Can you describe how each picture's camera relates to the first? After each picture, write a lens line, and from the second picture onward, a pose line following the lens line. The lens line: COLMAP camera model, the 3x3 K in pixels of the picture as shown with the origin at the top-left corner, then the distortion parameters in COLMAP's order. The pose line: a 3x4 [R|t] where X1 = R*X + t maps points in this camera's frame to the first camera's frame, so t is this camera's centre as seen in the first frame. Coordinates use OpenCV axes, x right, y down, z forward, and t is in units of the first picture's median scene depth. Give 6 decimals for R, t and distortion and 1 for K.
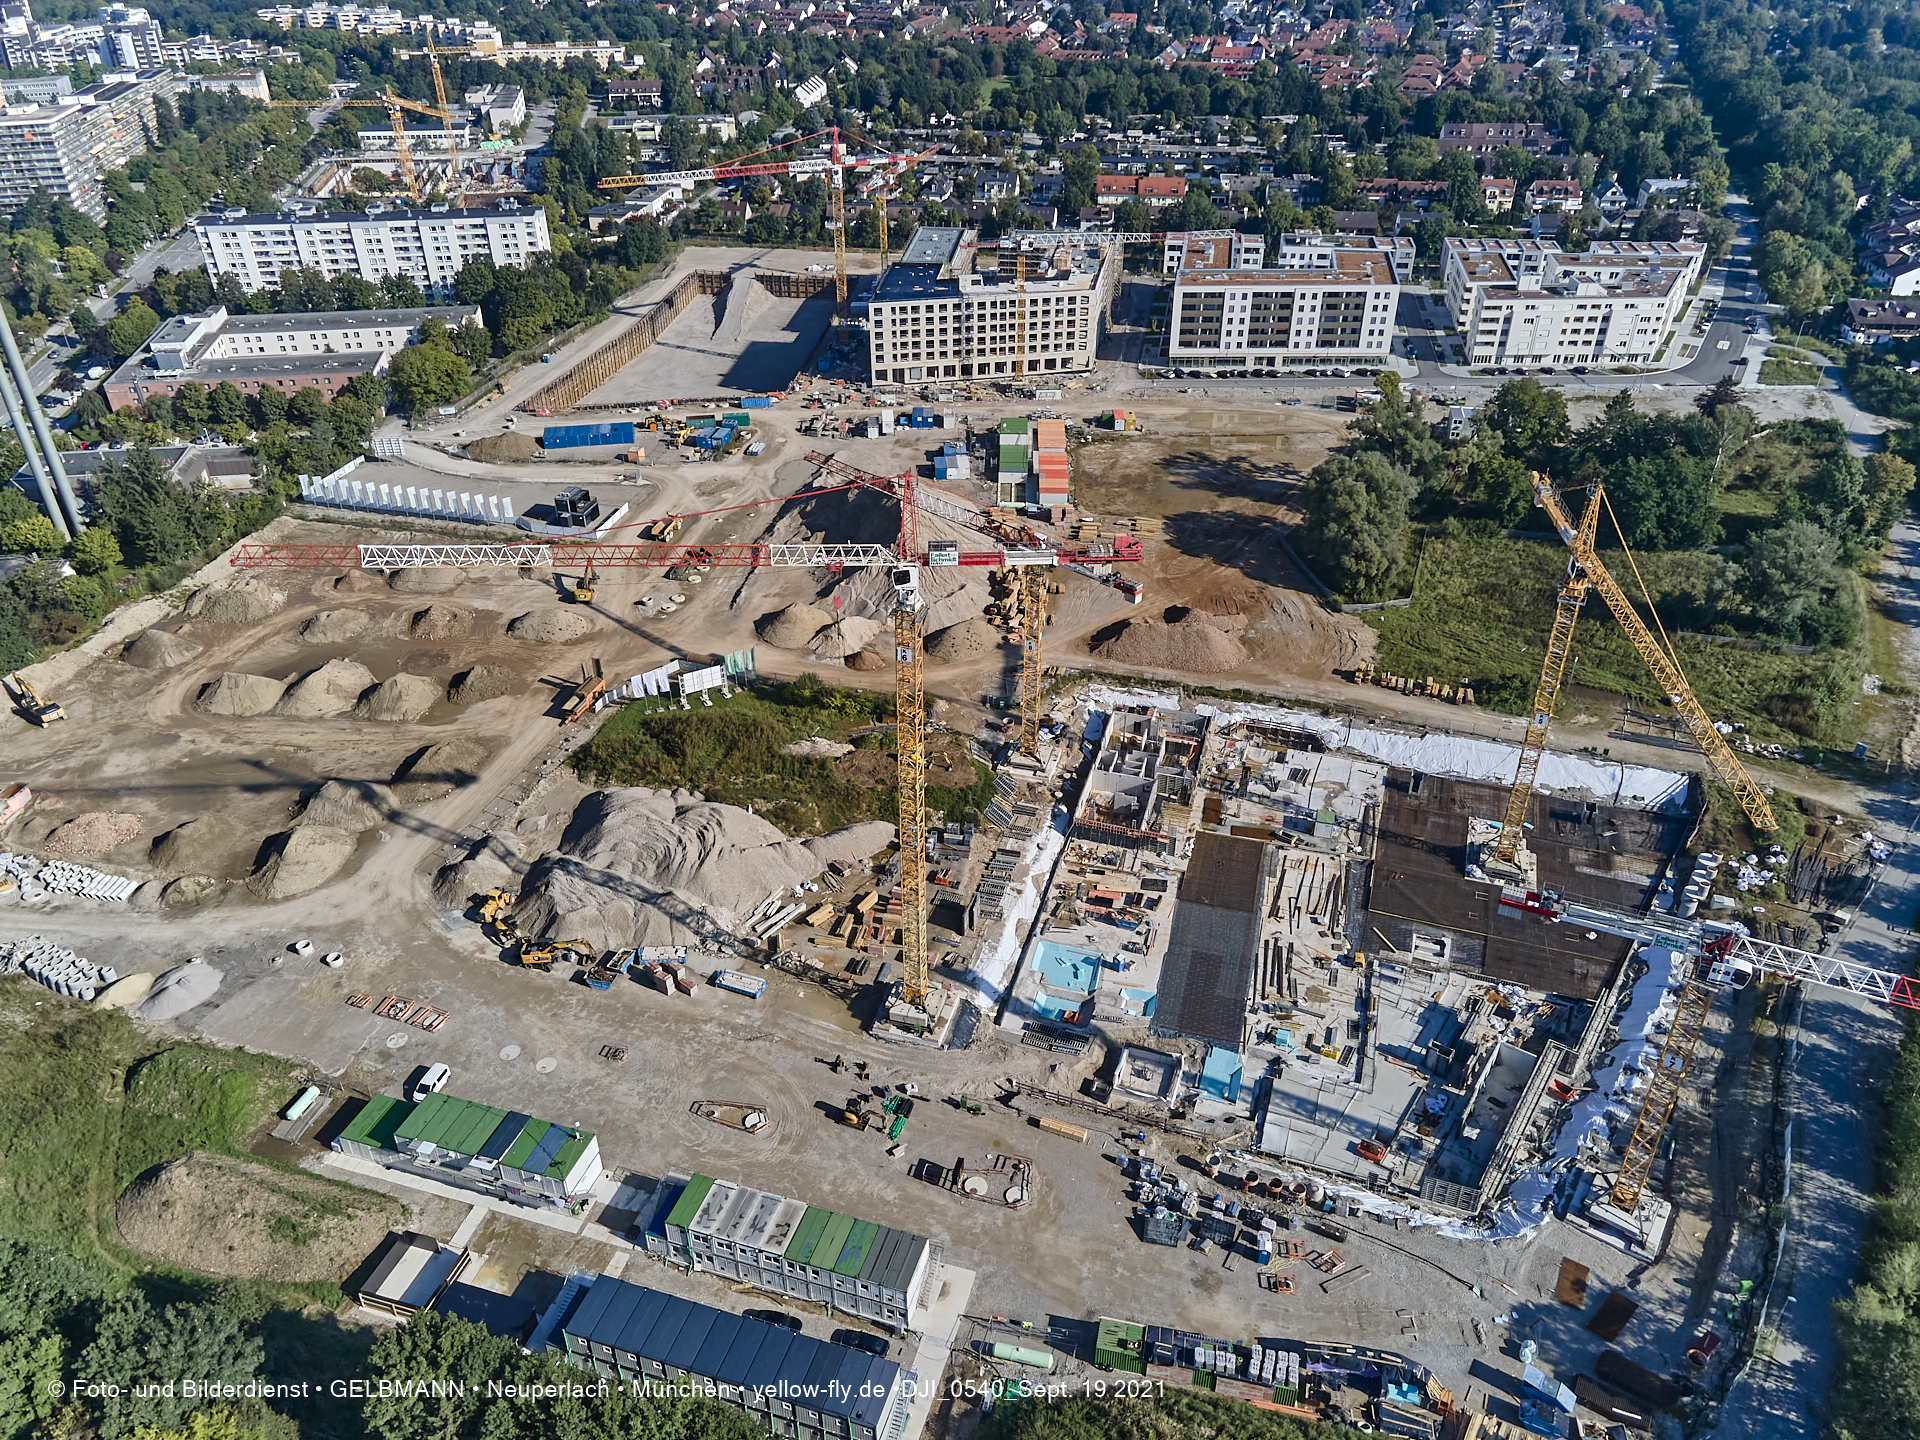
lens RADIAL K [[1393.4, 0, 957.0], [0, 1393.4, 716.1], [0, 0, 1]] dist [0.019902, 0.037991]
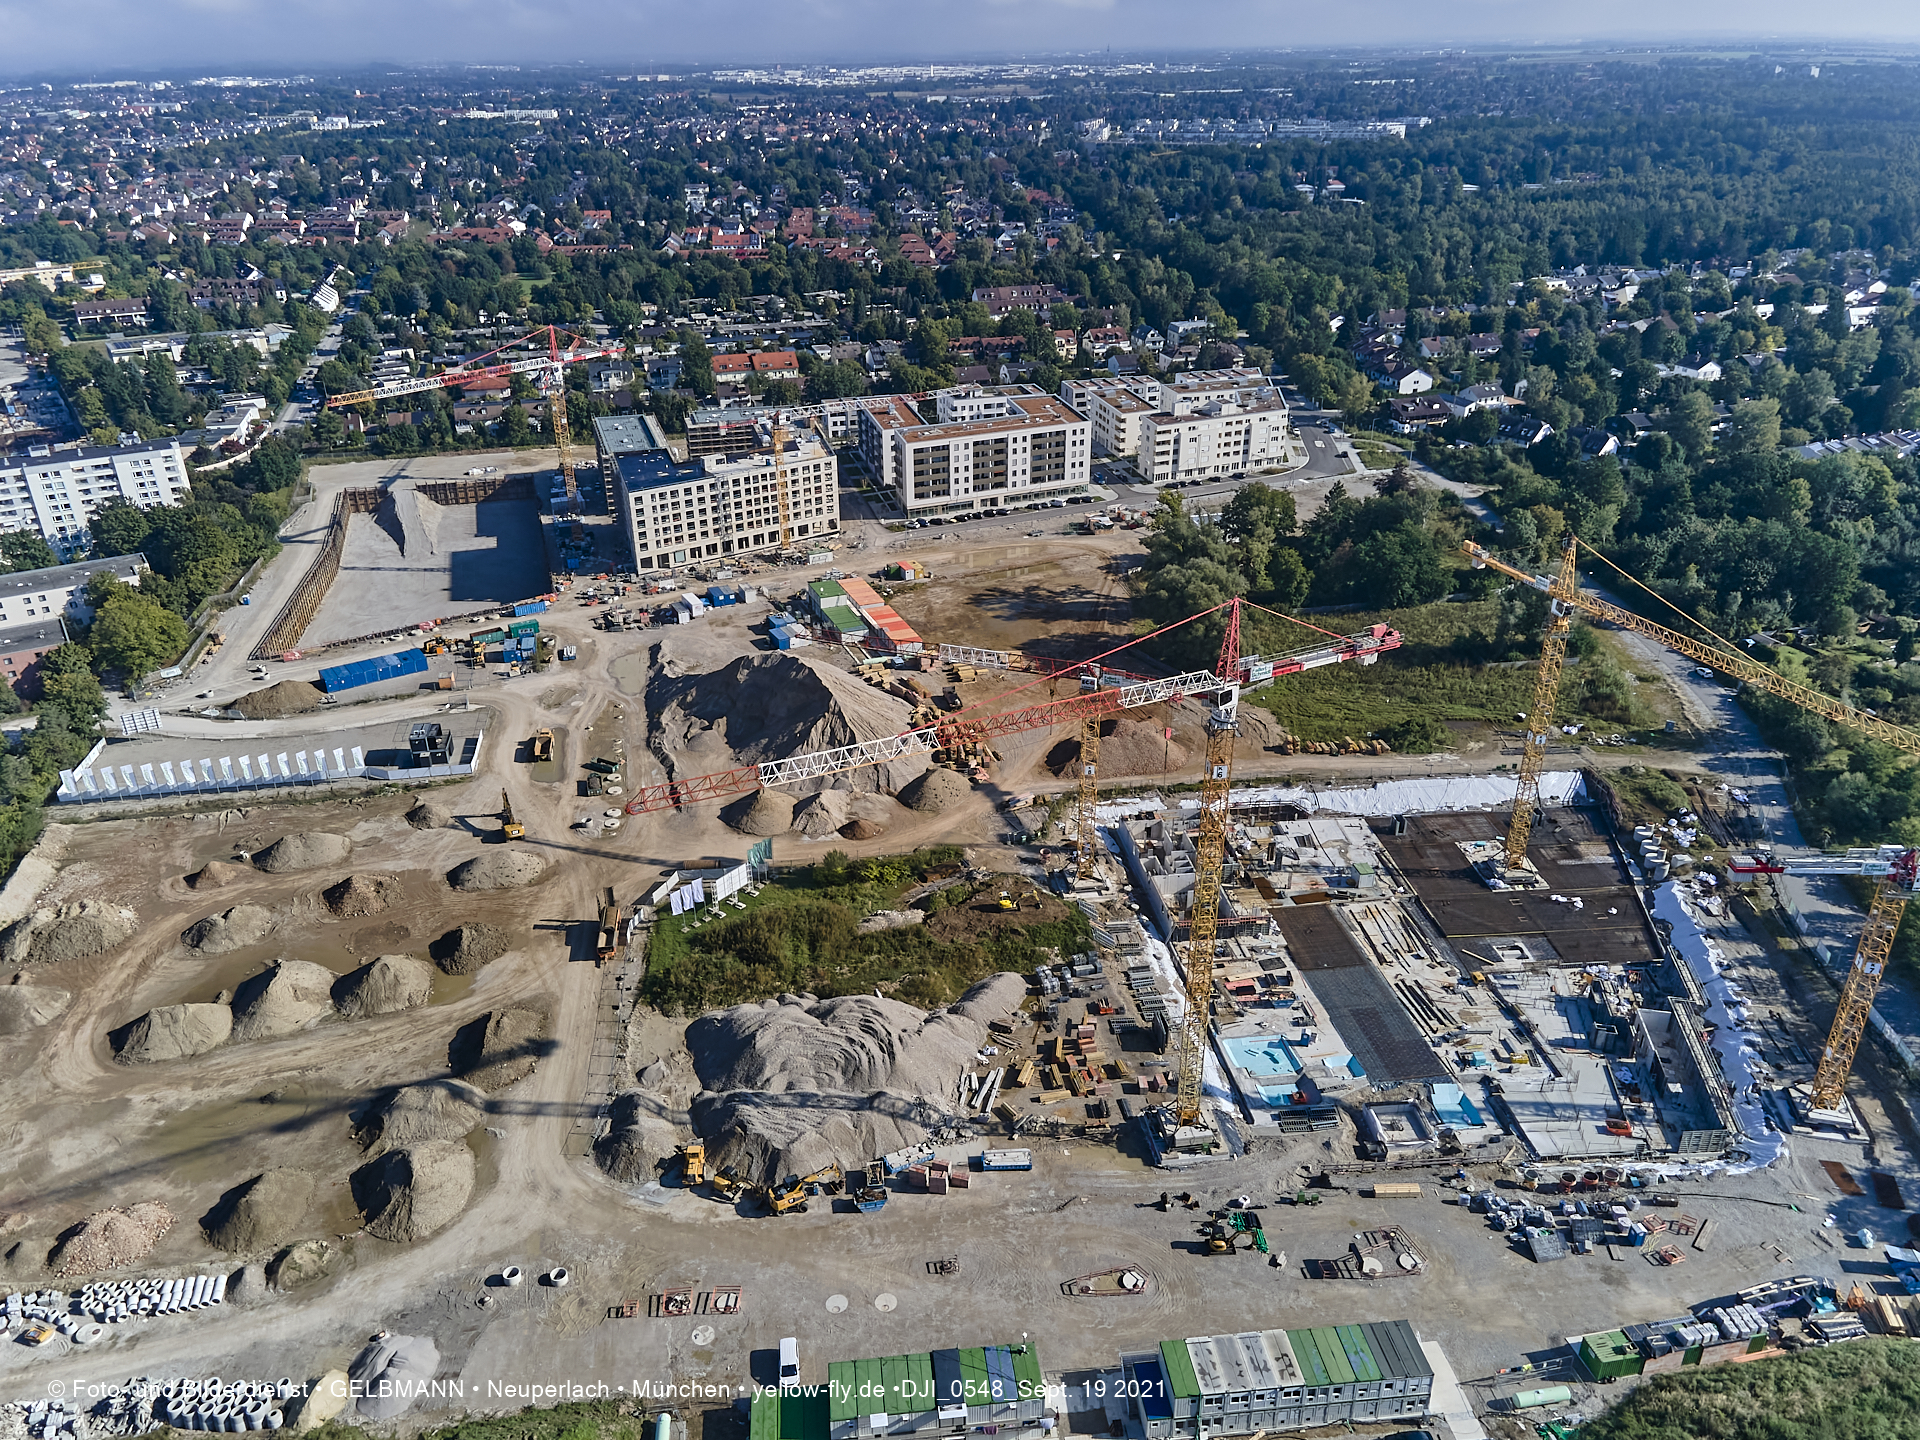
lens RADIAL K [[1393.4, 0, 960.3], [0, 1393.4, 717.3], [0, 0, 1]] dist [0.019902, 0.037991]
pose [[0.911908, -0.182179, 0.367743, -0.370119], [0.223103, 0.972160, -0.071631, -0.032727], [-0.344455, 0.147366, 0.927165, 0.056802]]
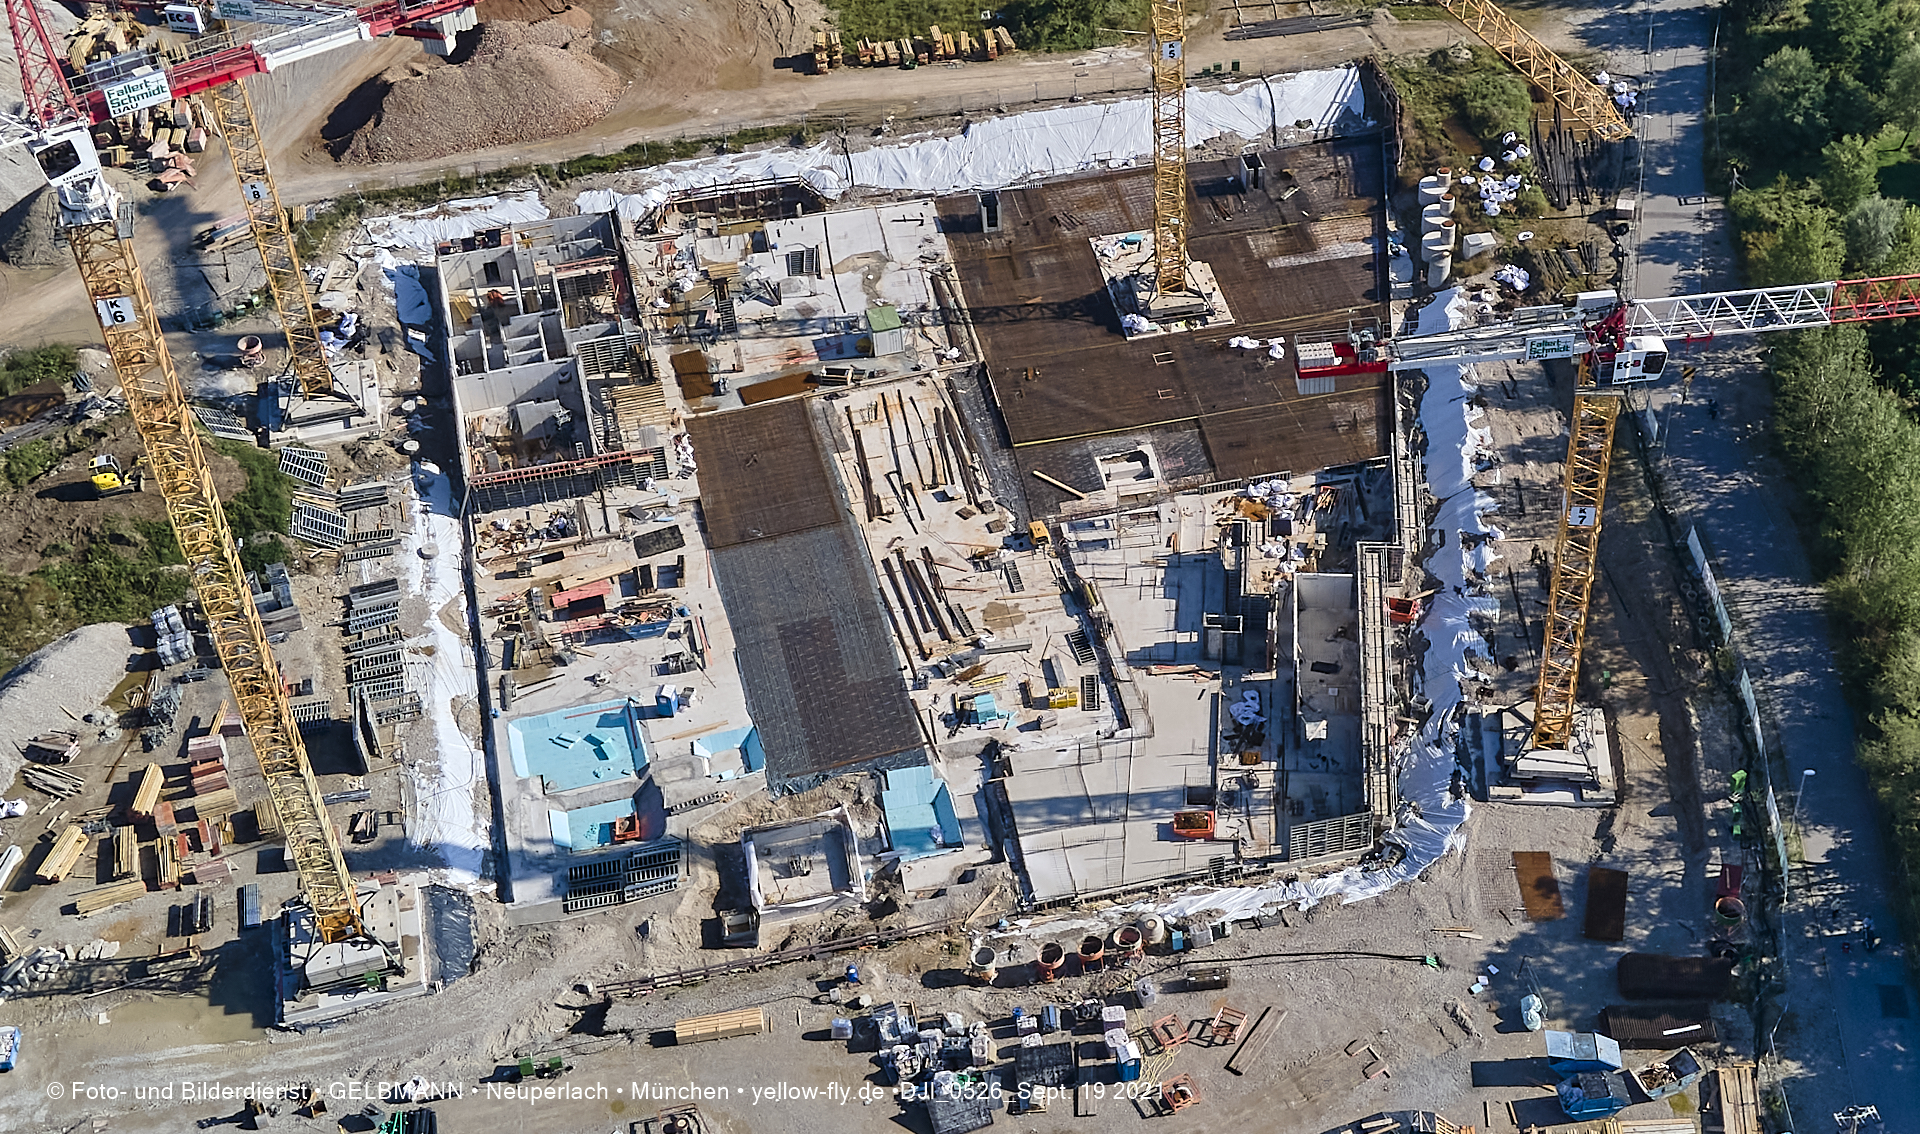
lens RADIAL K [[2399.3, 0, 1156.2], [0, 2399.3, 474.3], [0, 0, 1]] dist [0.030362, 0.000000]
pose [[0.839061, -0.359096, 0.408689, -0.060525], [0.296761, 0.931714, 0.209387, -0.036922], [-0.455971, -0.054406, 0.888330, 0.061831]]
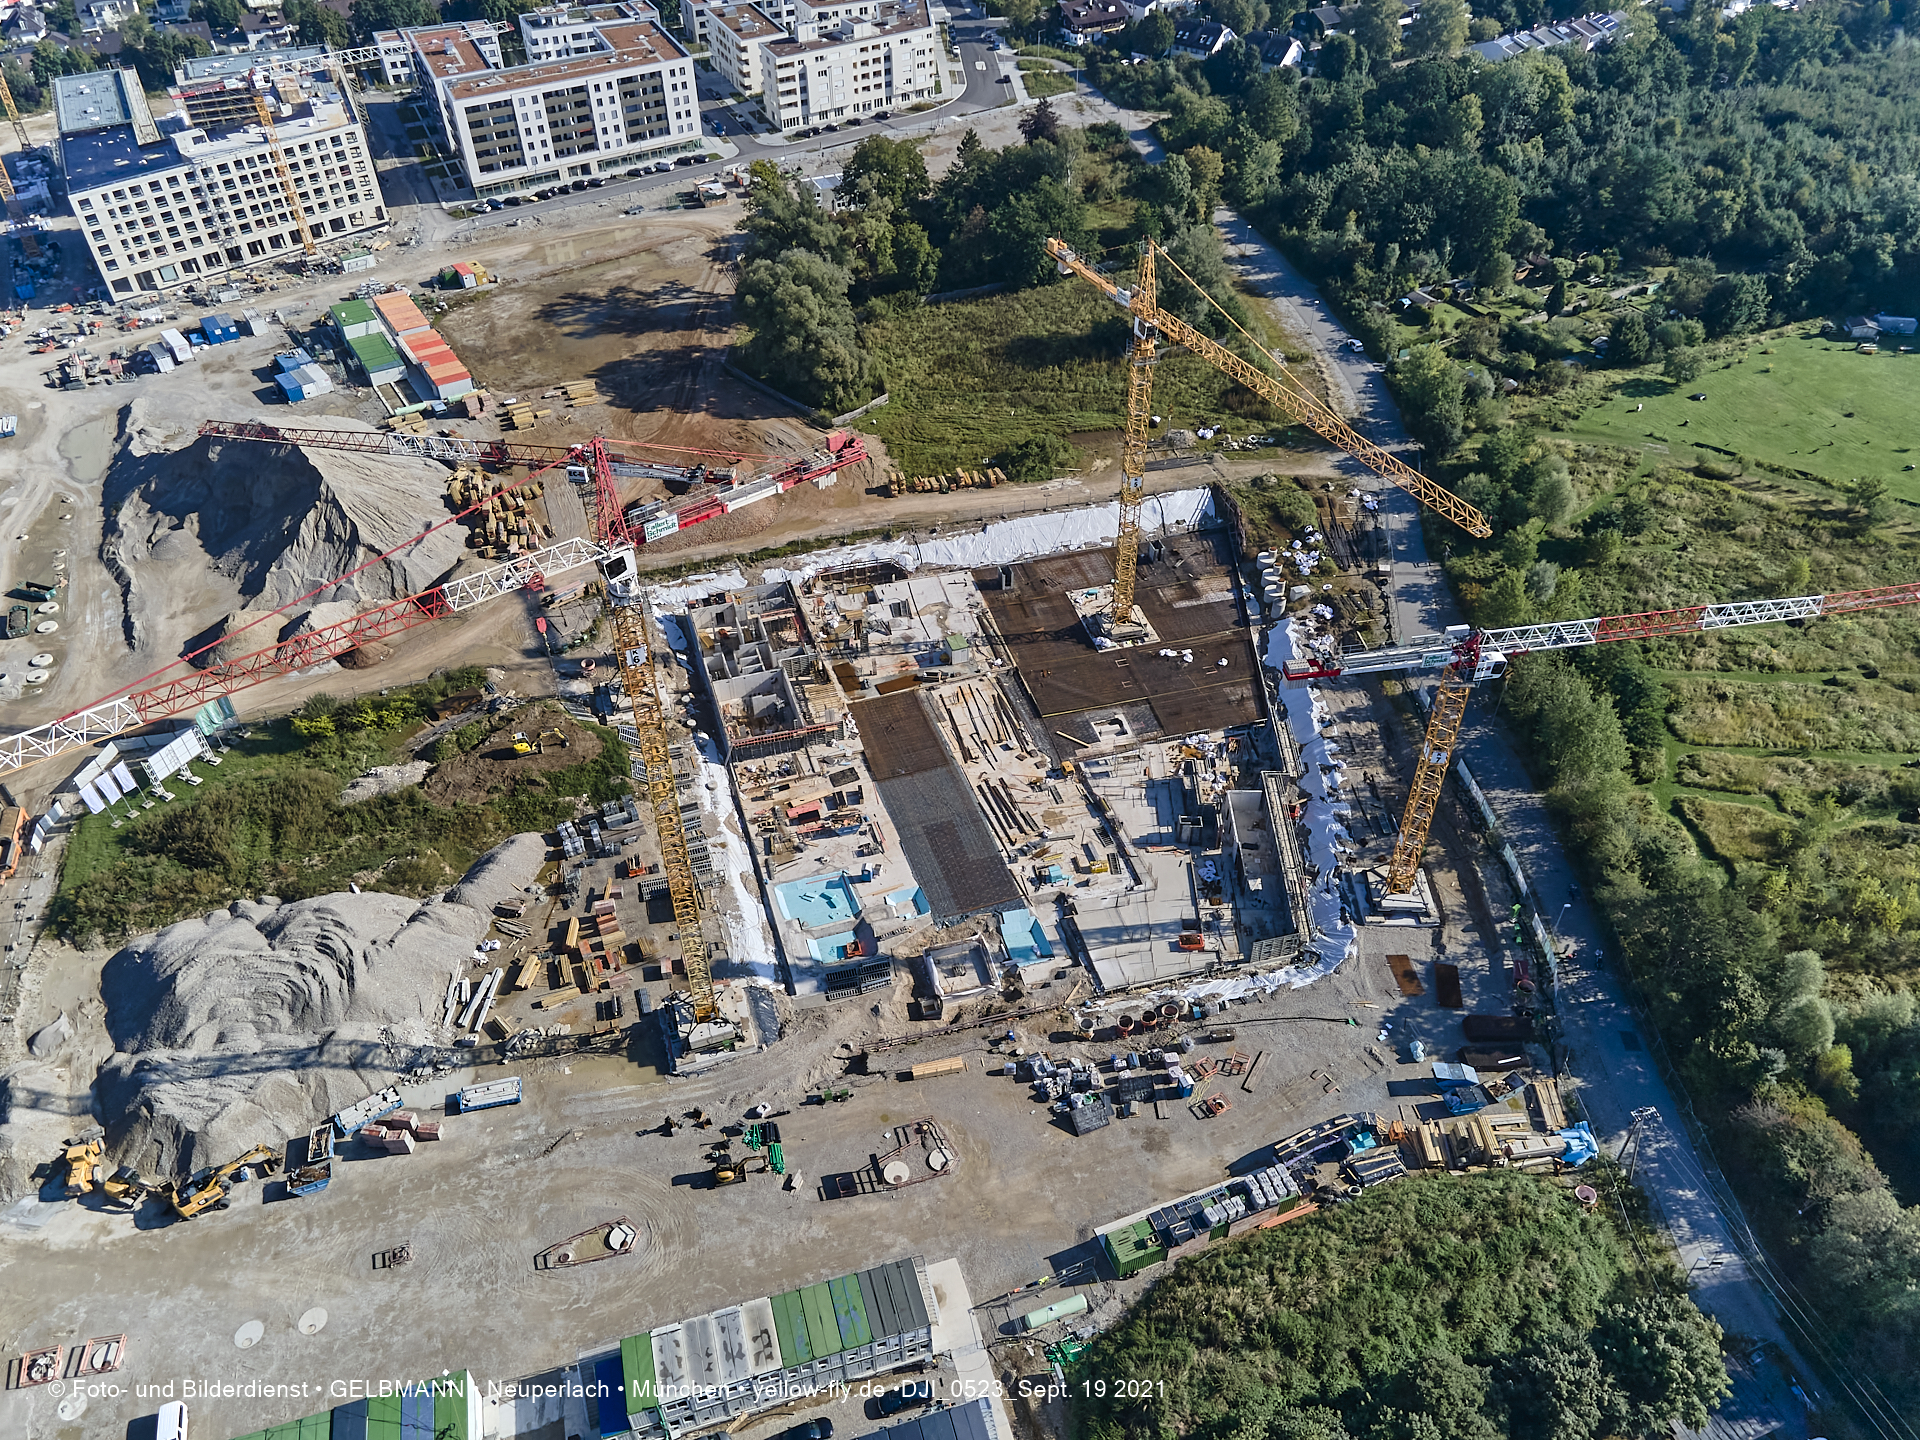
lens RADIAL K [[1393.4, 0, 958.9], [0, 1393.4, 718.5], [0, 0, 1]] dist [0.019902, 0.037991]
pose [[0.825359, -0.373976, 0.422995, -0.147885], [0.308331, 0.926151, 0.217201, -0.079570], [-0.472985, -0.048846, 0.879715, 0.127249]]
